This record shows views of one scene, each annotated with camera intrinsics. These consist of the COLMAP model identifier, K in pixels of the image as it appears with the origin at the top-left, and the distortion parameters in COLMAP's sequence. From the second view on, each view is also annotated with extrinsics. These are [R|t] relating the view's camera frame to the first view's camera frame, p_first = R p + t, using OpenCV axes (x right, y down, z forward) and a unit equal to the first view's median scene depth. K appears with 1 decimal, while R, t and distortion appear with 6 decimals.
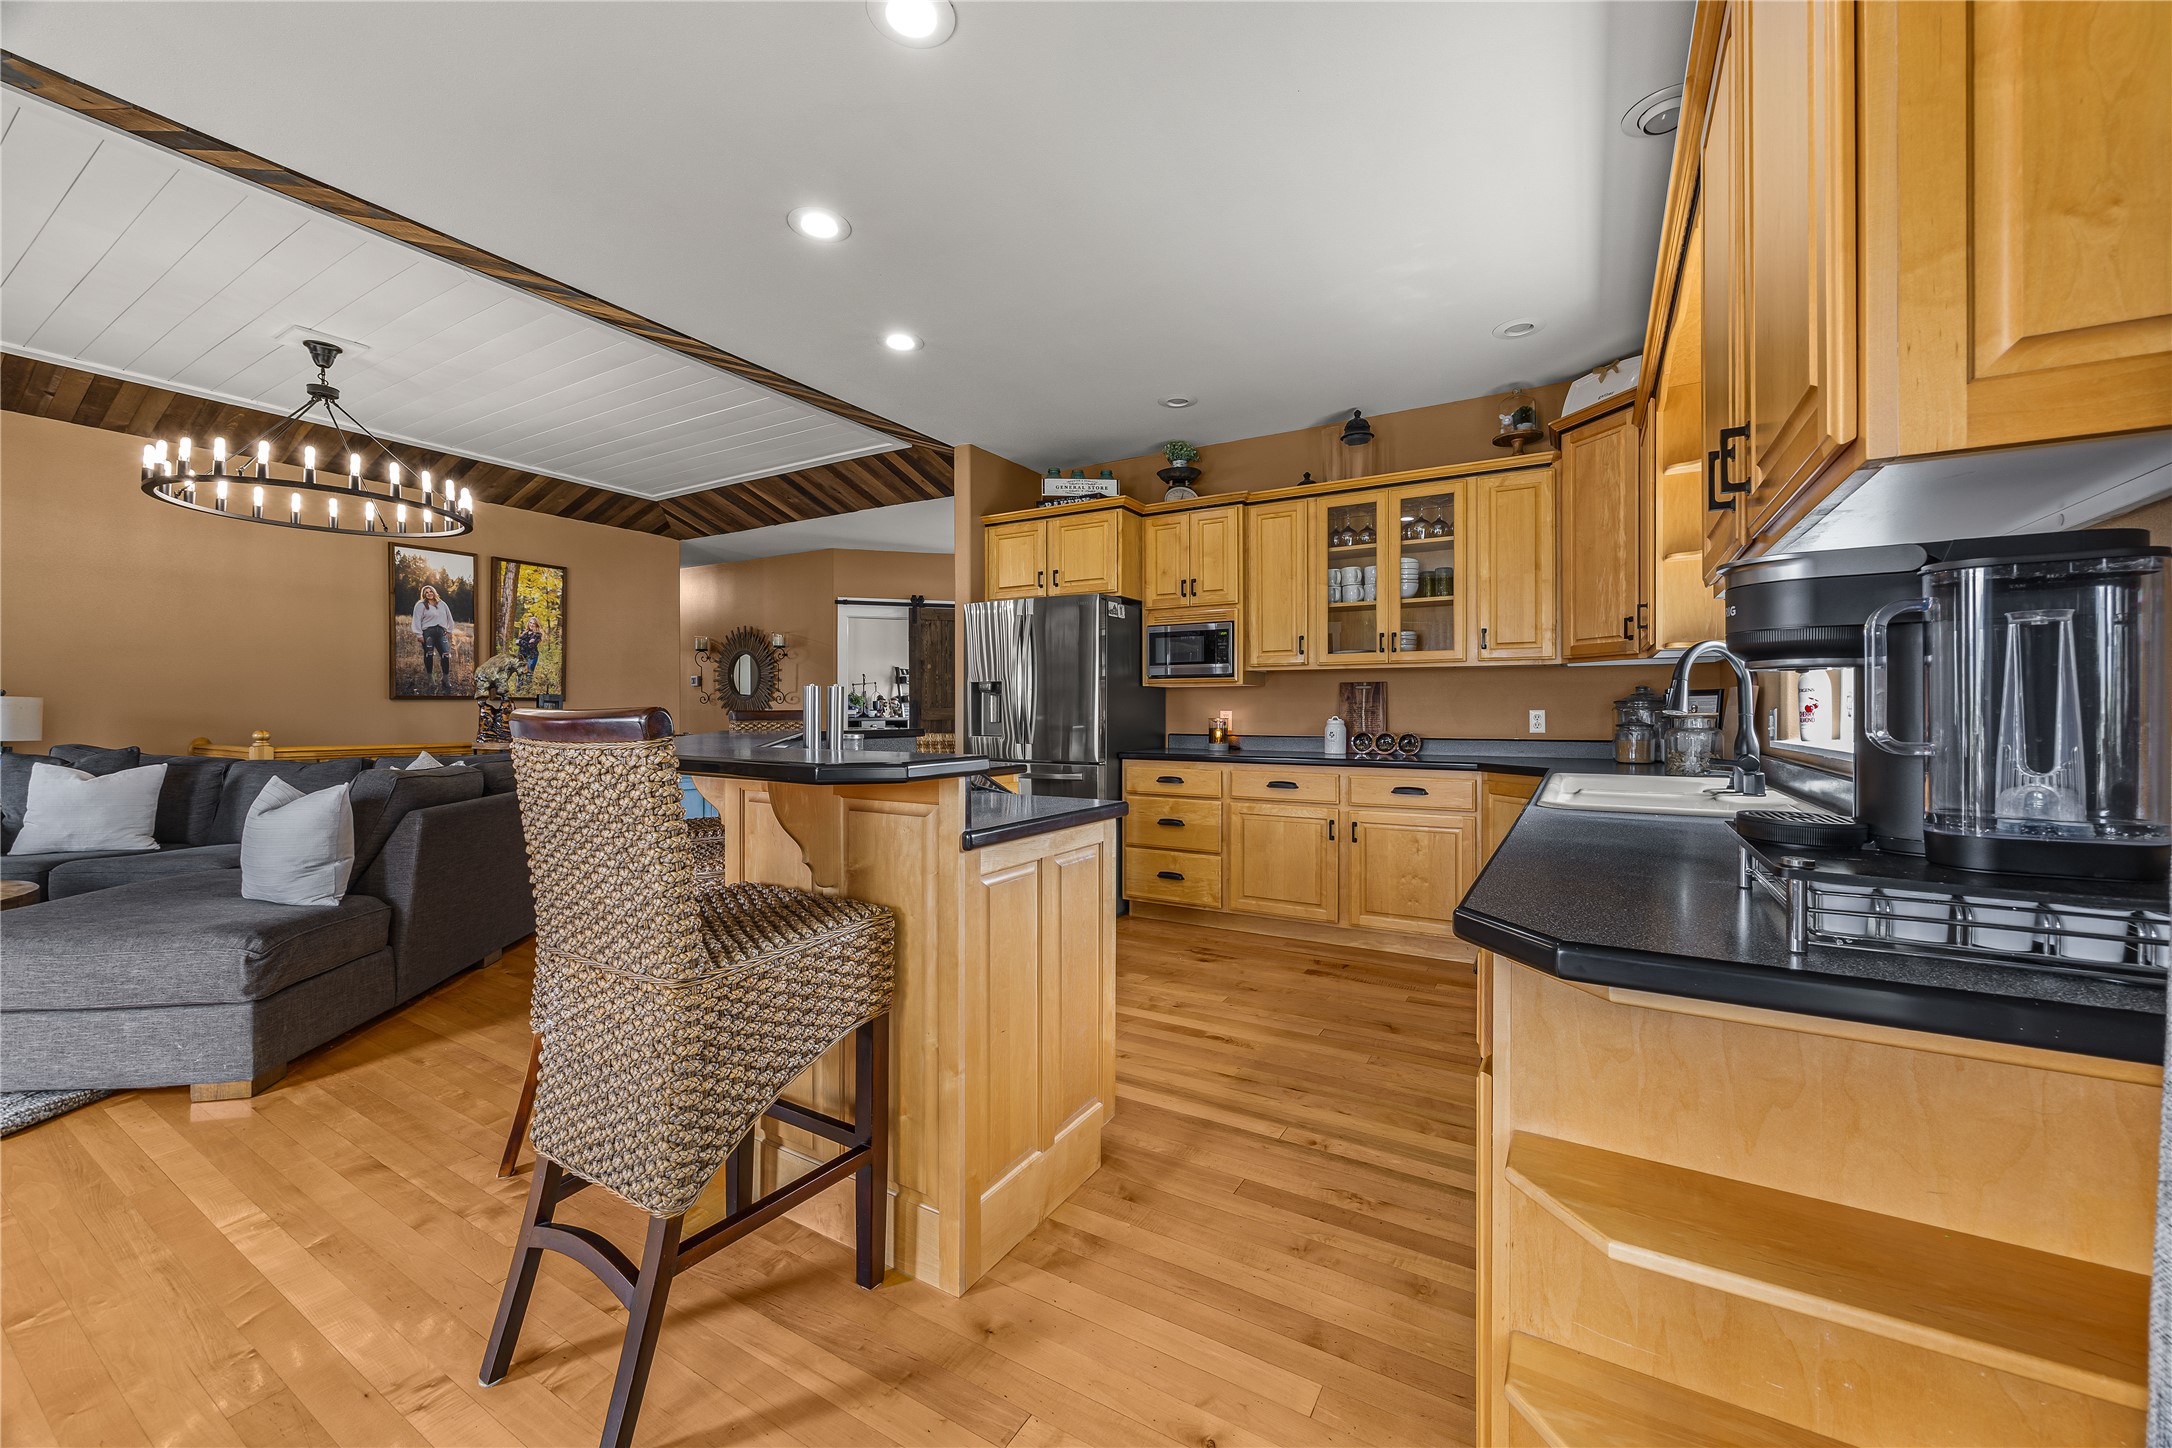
lens RADIAL K [[848.2, 0, 1072.9], [0, 848.2, 710.3], [0, 0, 1]] dist [-0.002145, -0.000248]
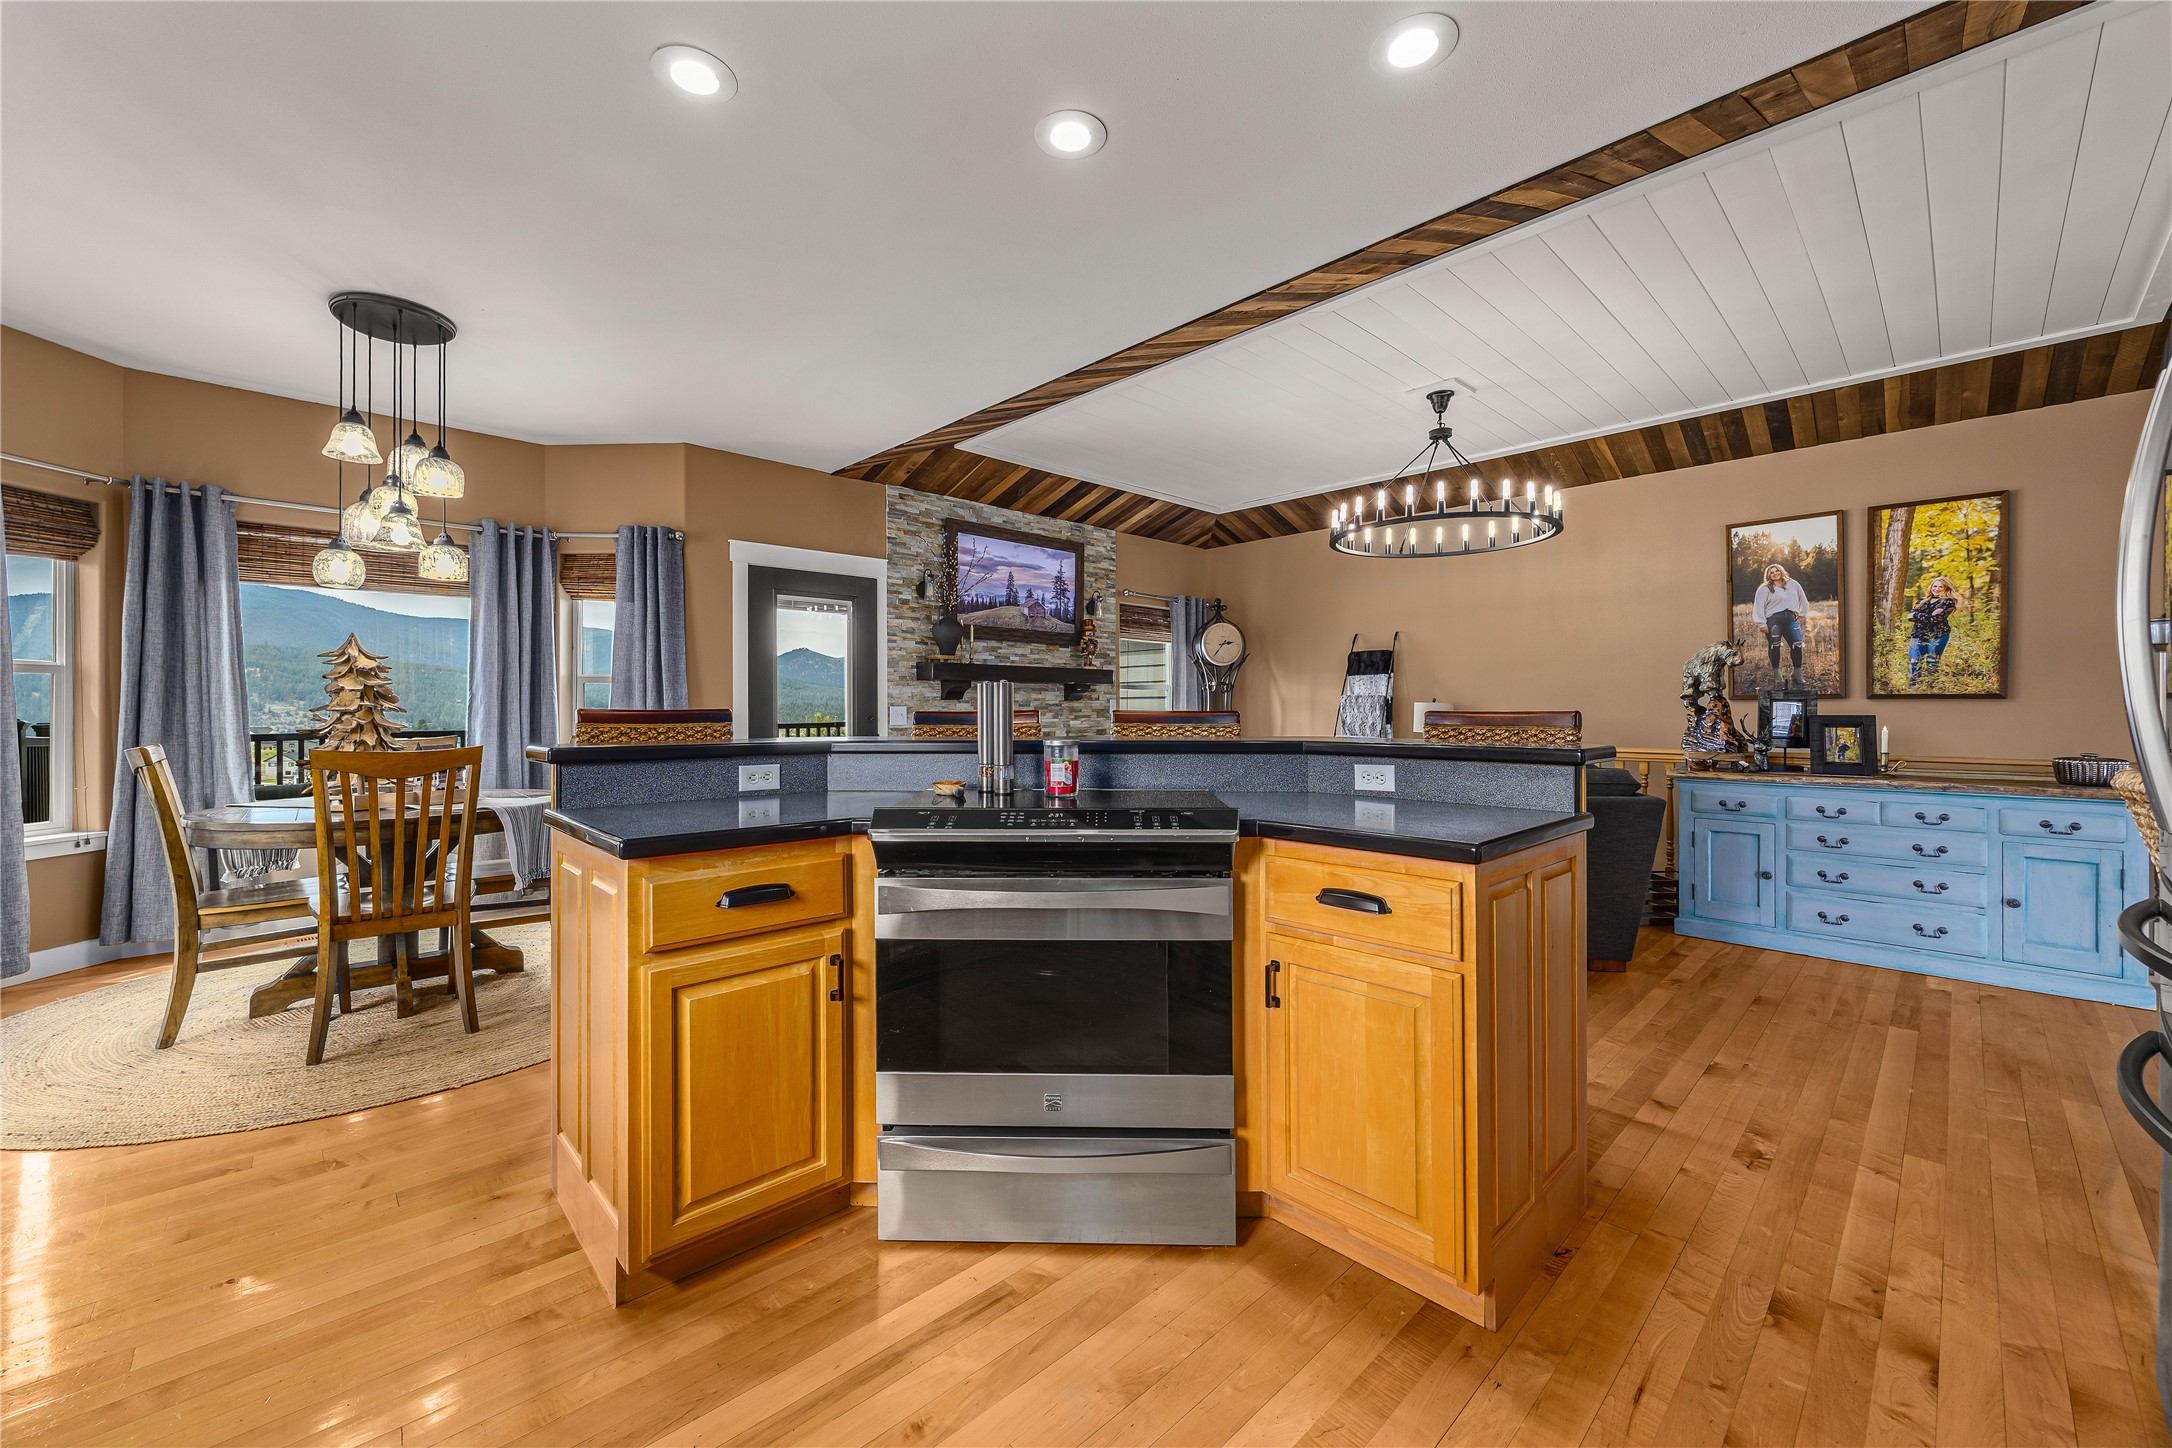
lens RADIAL K [[848.2, 0, 1058.4], [0, 848.2, 723.5], [0, 0, 1]] dist [-0.002145, -0.000248]
pose [[-0.271196, 0.011998, -0.962449, 0.245557], [-0.000797, 0.999919, 0.012690, 0.001388], [0.962524, 0.004208, -0.271165, 0.534811]]
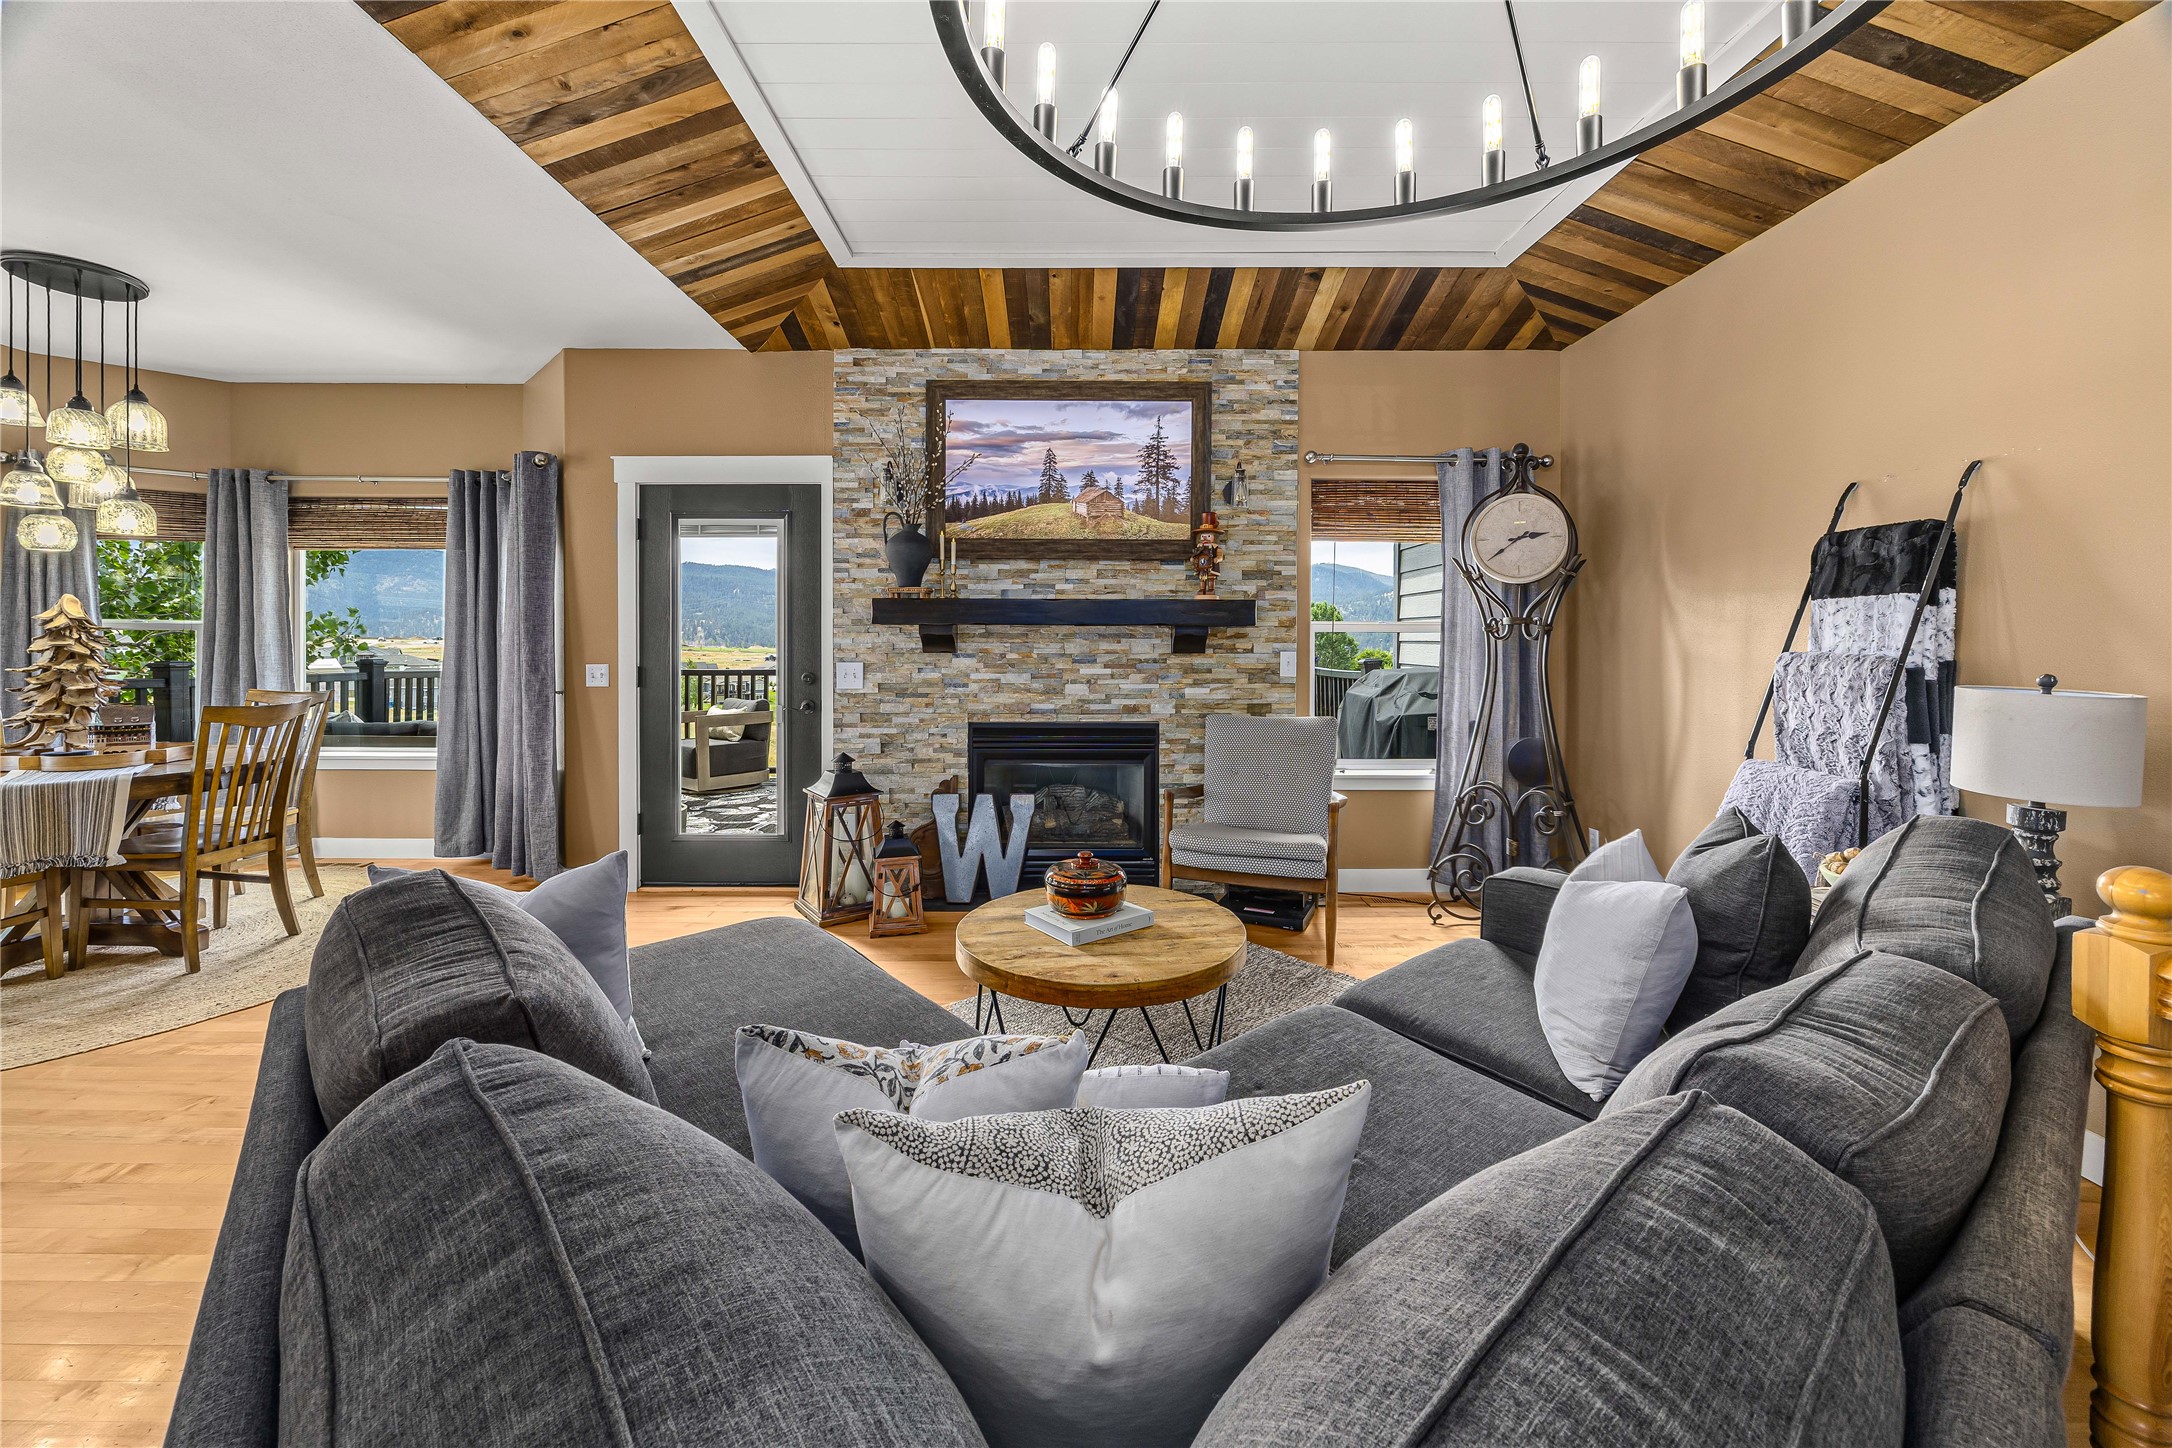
lens RADIAL K [[848.2, 0, 1073.7], [0, 848.2, 650.1], [0, 0, 1]] dist [-0.002145, -0.000248]
pose [[-0.851516, 0.000751, -0.524327, -0.436898], [-0.007758, 0.999871, 0.014031, -0.026743], [0.524271, 0.016015, -0.851401, 0.769735]]
